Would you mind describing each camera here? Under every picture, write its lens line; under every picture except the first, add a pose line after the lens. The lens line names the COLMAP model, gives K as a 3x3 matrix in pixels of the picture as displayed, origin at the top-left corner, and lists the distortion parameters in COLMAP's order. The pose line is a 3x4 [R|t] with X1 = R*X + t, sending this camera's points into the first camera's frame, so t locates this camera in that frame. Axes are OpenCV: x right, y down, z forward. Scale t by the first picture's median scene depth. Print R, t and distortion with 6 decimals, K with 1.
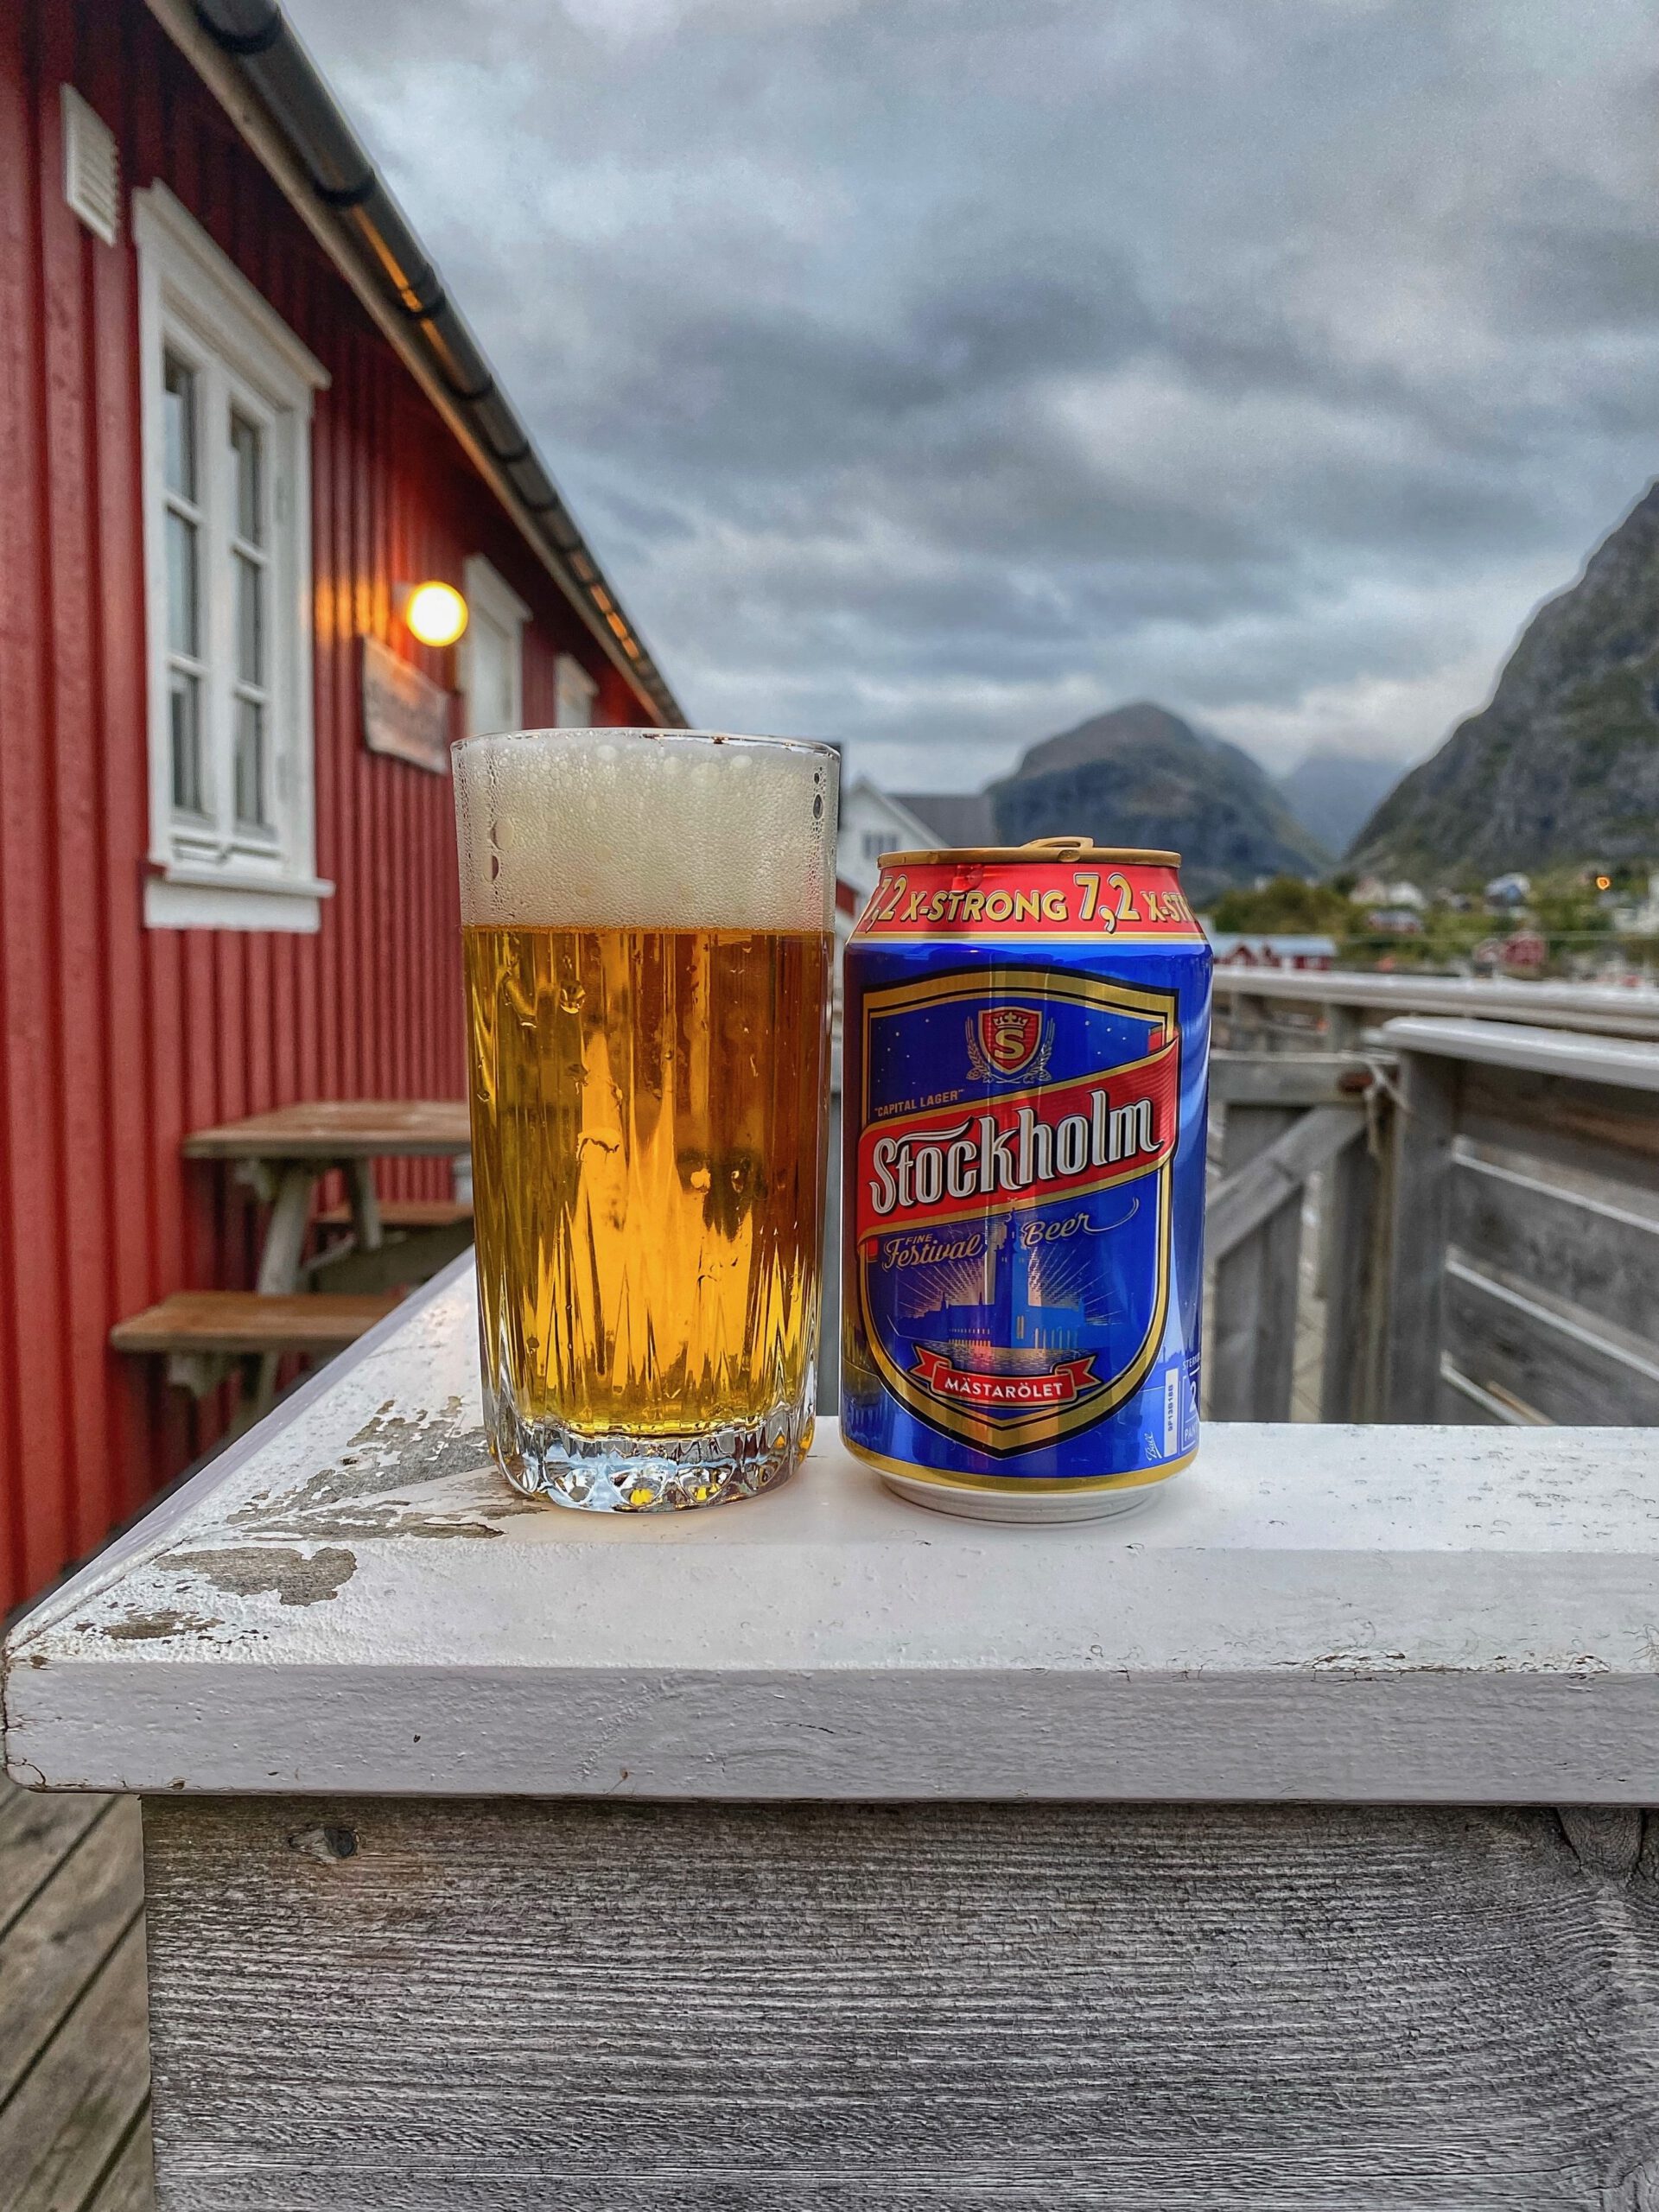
lens RADIAL K [[1756.9, 0, 821.8], [0, 1756.9, 1111.7], [0, 0, 1]] dist [0.009523, 0.000309]
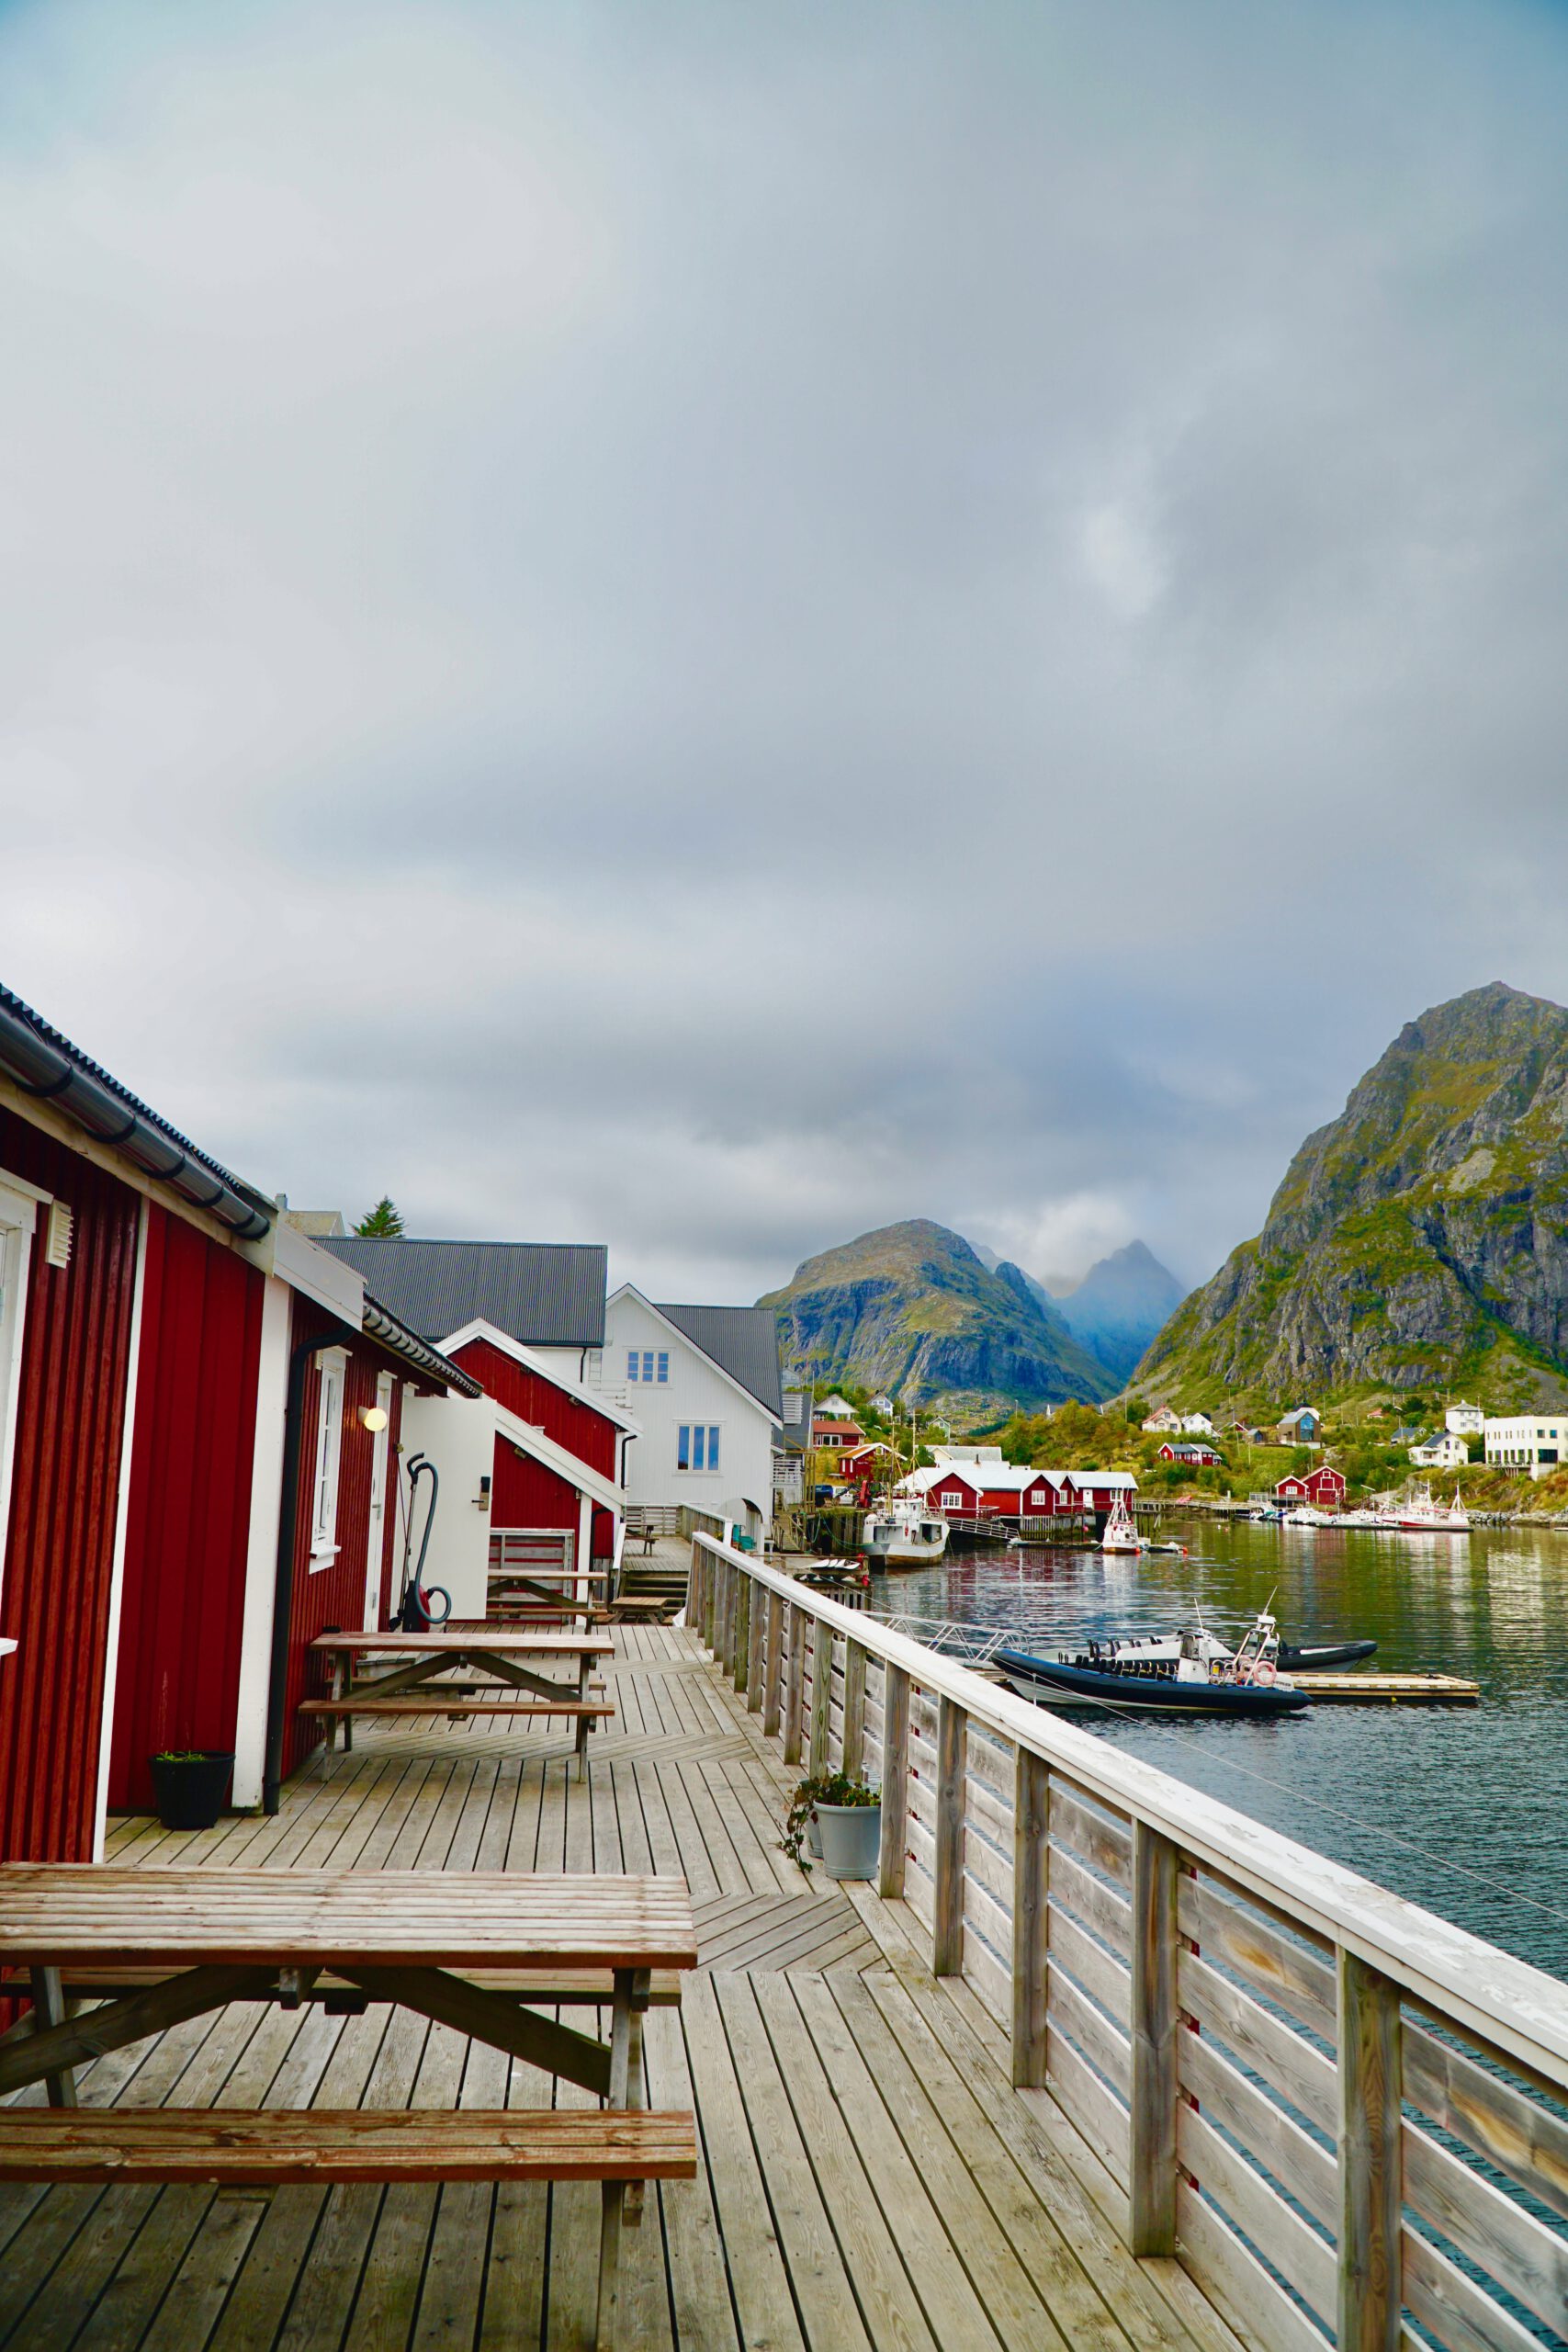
lens RADIAL K [[1875.9, 0, 784.1], [0, 1875.9, 1190.1], [0, 0, 1]] dist [-0.002599, -0.006575]
pose [[0.994174, 0.030858, 0.103274, 0.053087], [-0.005328, 0.971041, -0.238853, -0.258508], [-0.107654, 0.236911, 0.965548, 1.399360]]
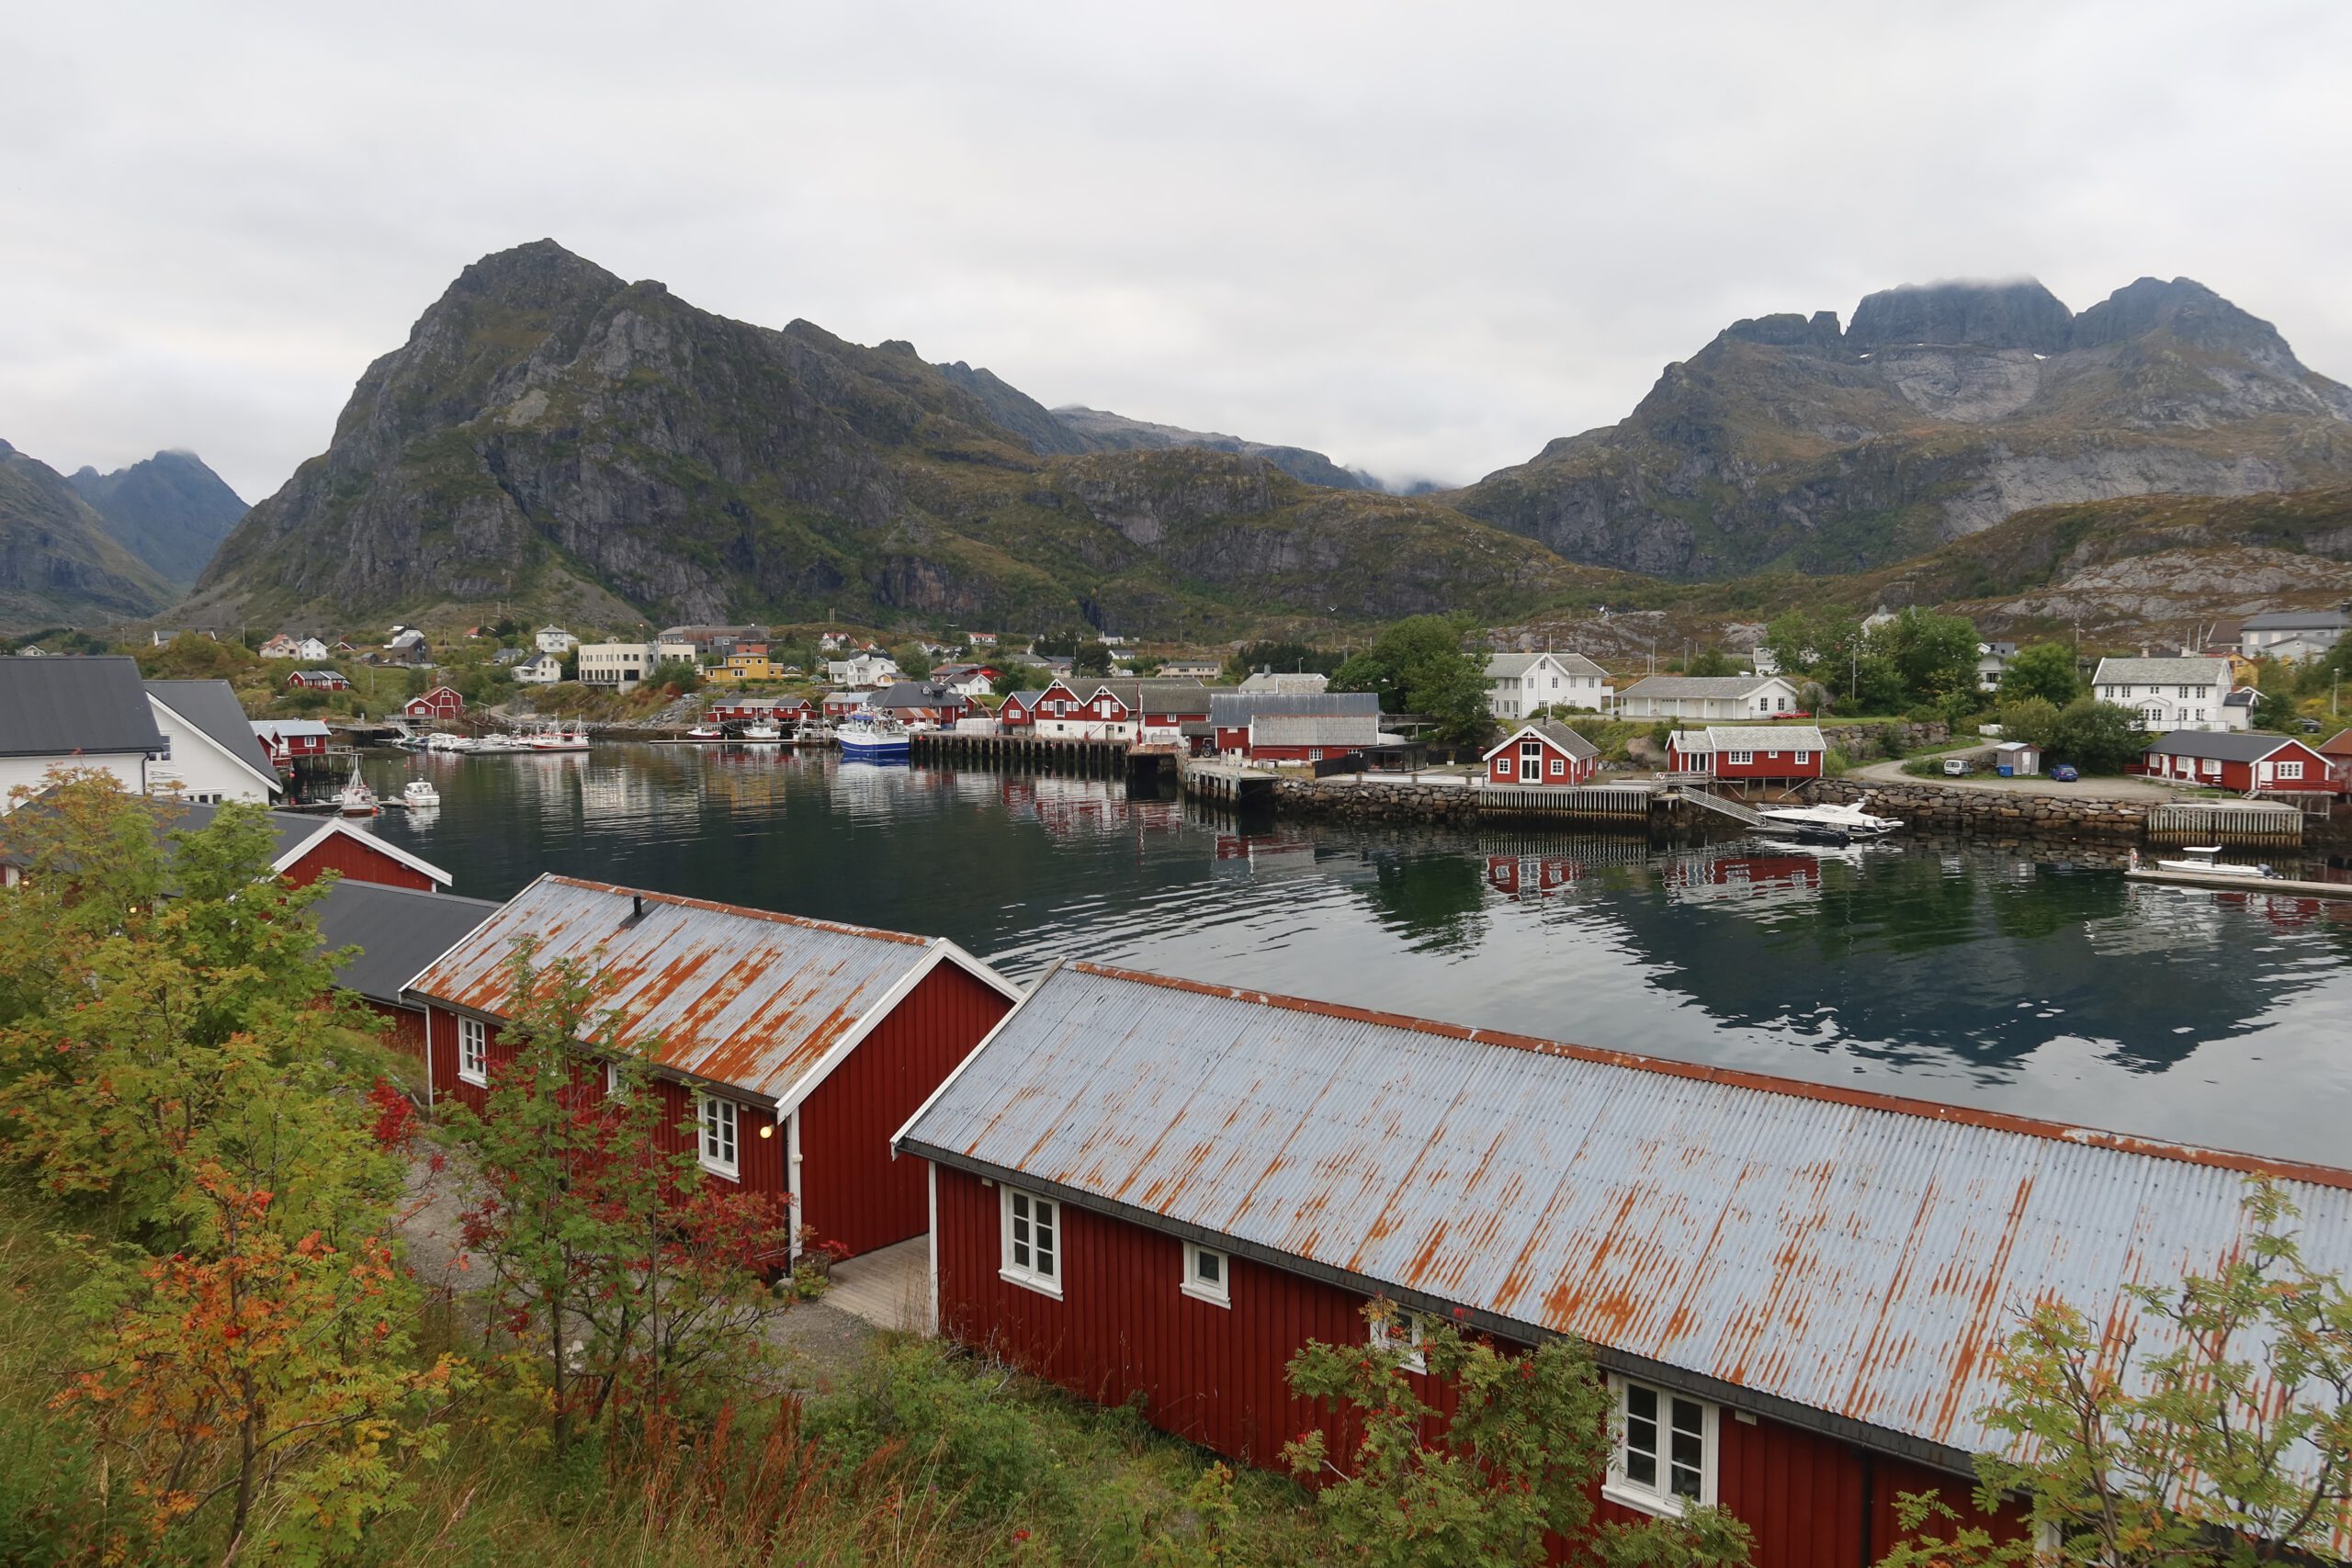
lens RADIAL K [[1598.1, 0, 1176.0], [0, 1598.1, 784.0], [0, 0, 1]] dist [-0.017987, 0.000708]
pose [[0.659334, -0.062576, 0.749241, -3.808508], [0.077699, 0.996866, 0.014882, -1.467108], [-0.747825, 0.048403, 0.662130, -0.551392]]
